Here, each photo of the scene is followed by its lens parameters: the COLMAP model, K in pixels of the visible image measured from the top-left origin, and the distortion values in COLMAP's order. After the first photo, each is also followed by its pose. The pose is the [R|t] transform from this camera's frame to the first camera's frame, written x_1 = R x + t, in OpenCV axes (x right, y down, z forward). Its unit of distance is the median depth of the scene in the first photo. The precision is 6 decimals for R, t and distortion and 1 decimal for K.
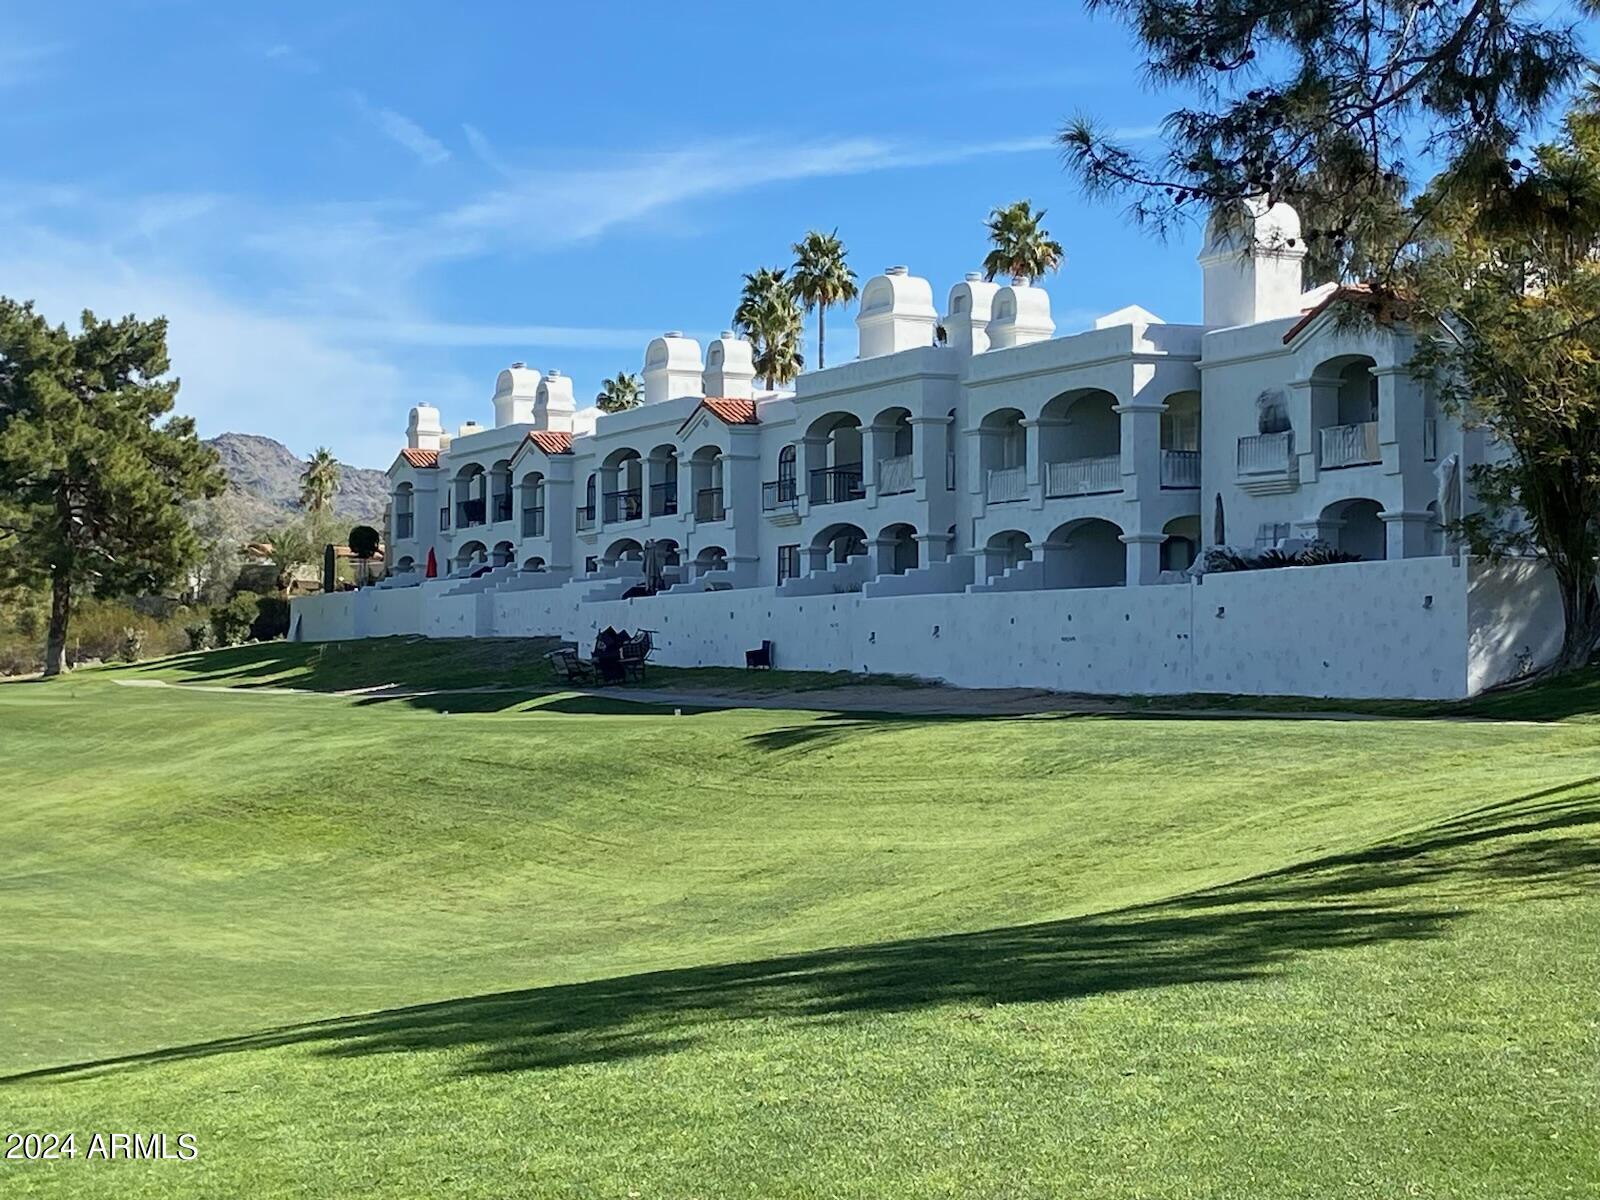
lens RADIAL K [[3158.8, 0, 800.0], [0, 3158.8, 600.0], [0, 0, 1]] dist [0.061030, -0.161809]
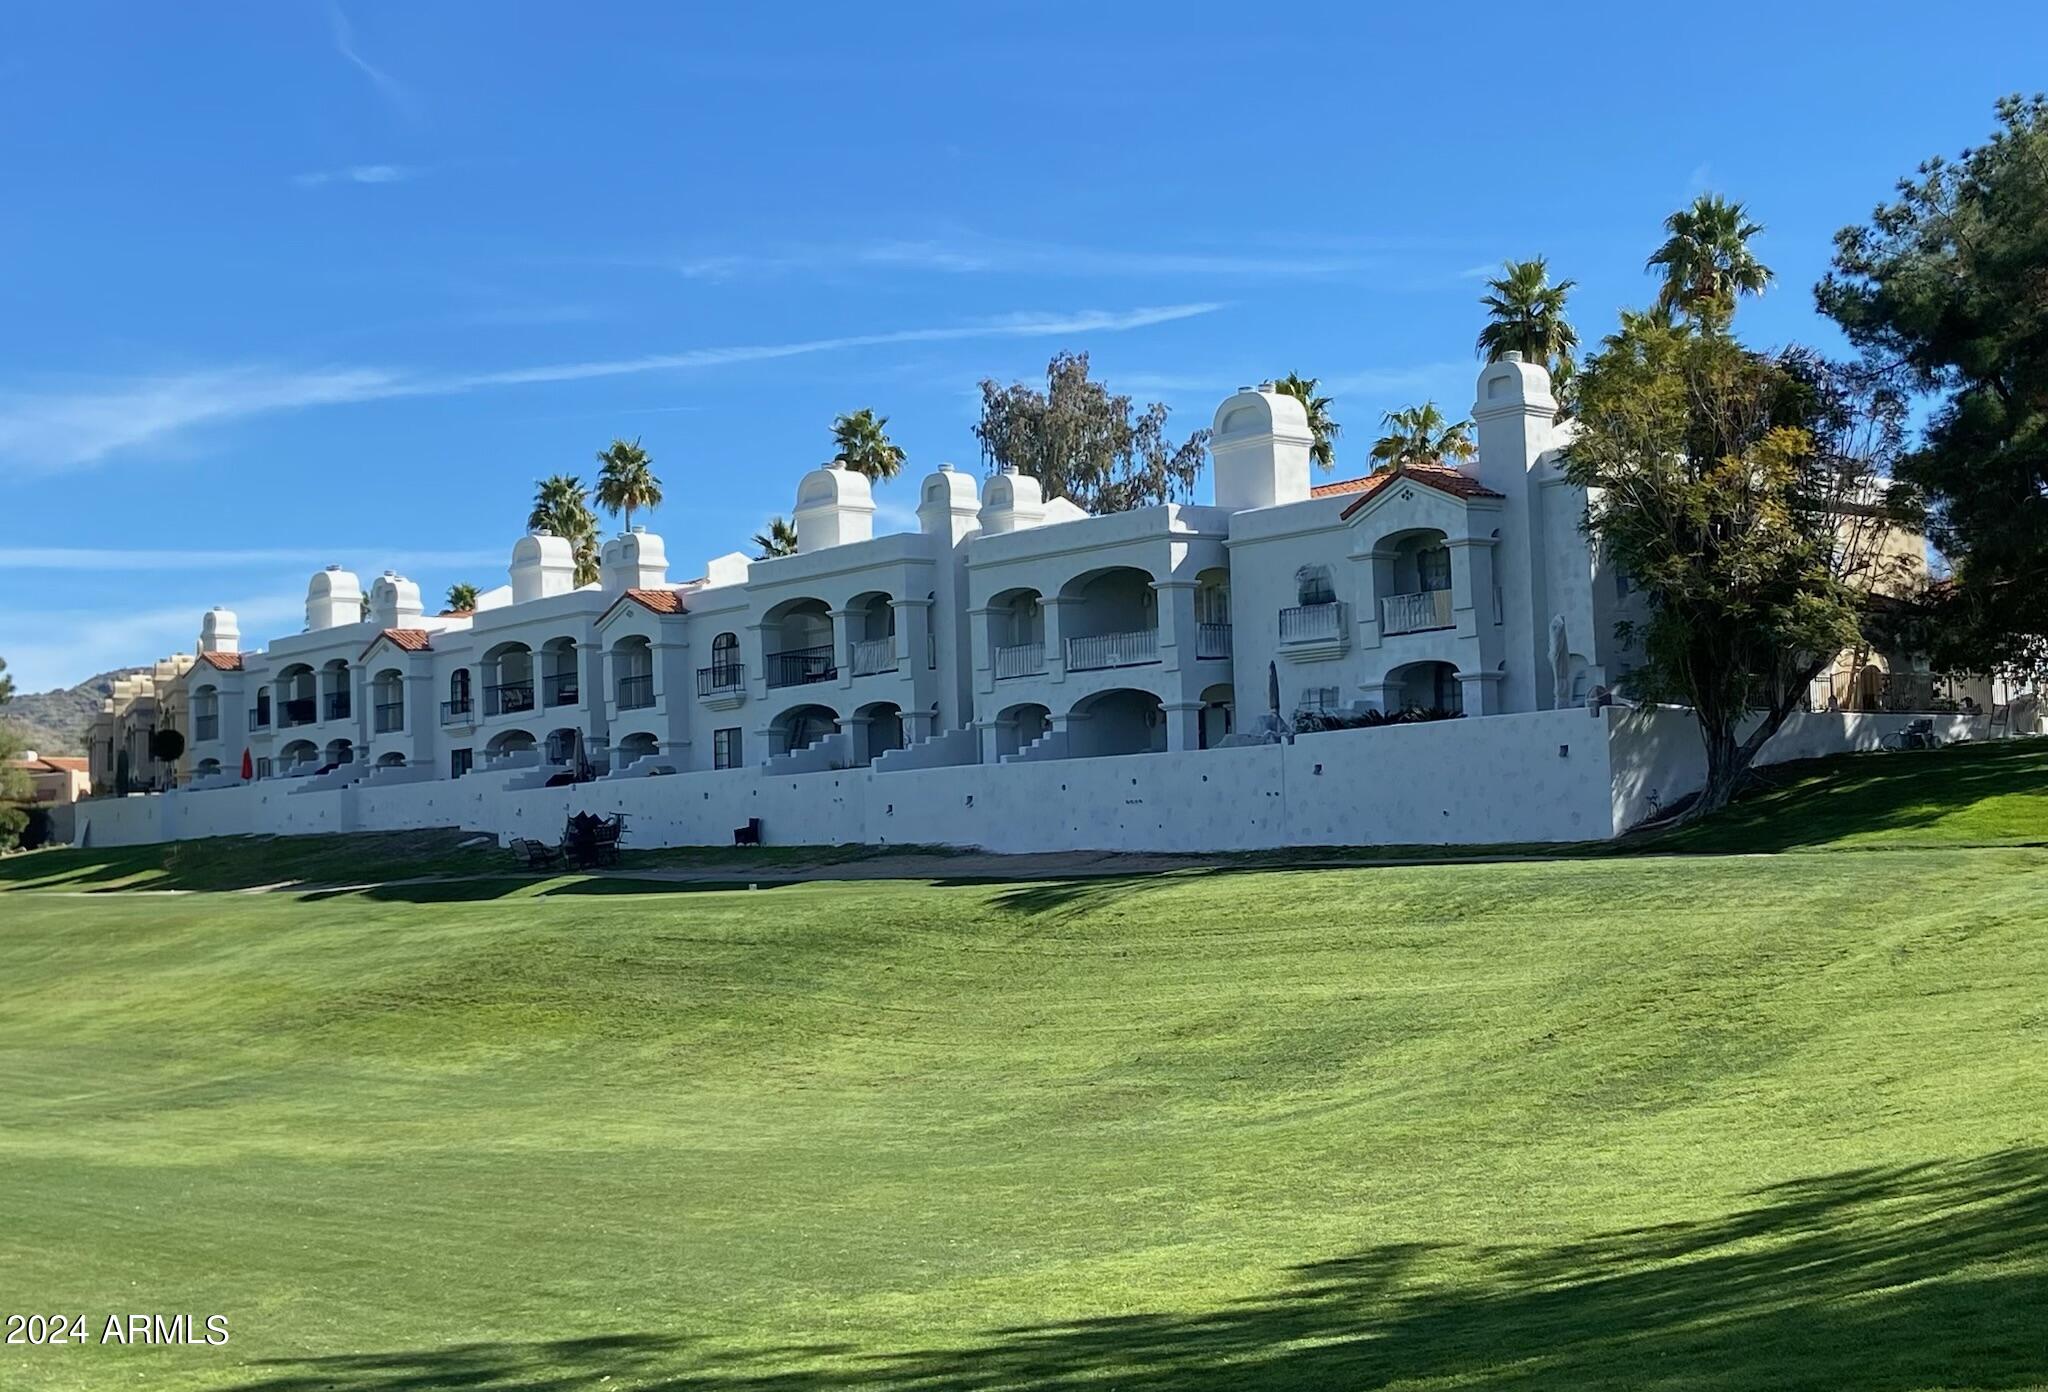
lens RADIAL K [[2777.1, 0, 1024.0], [0, 2777.1, 696.0], [0, 0, 1]] dist [0.136771, -0.041235]
pose [[0.963098, -0.020263, 0.268387, -0.119384], [0.030201, 0.999001, -0.032953, 0.003888], [-0.267452, 0.039842, 0.962747, 0.070185]]
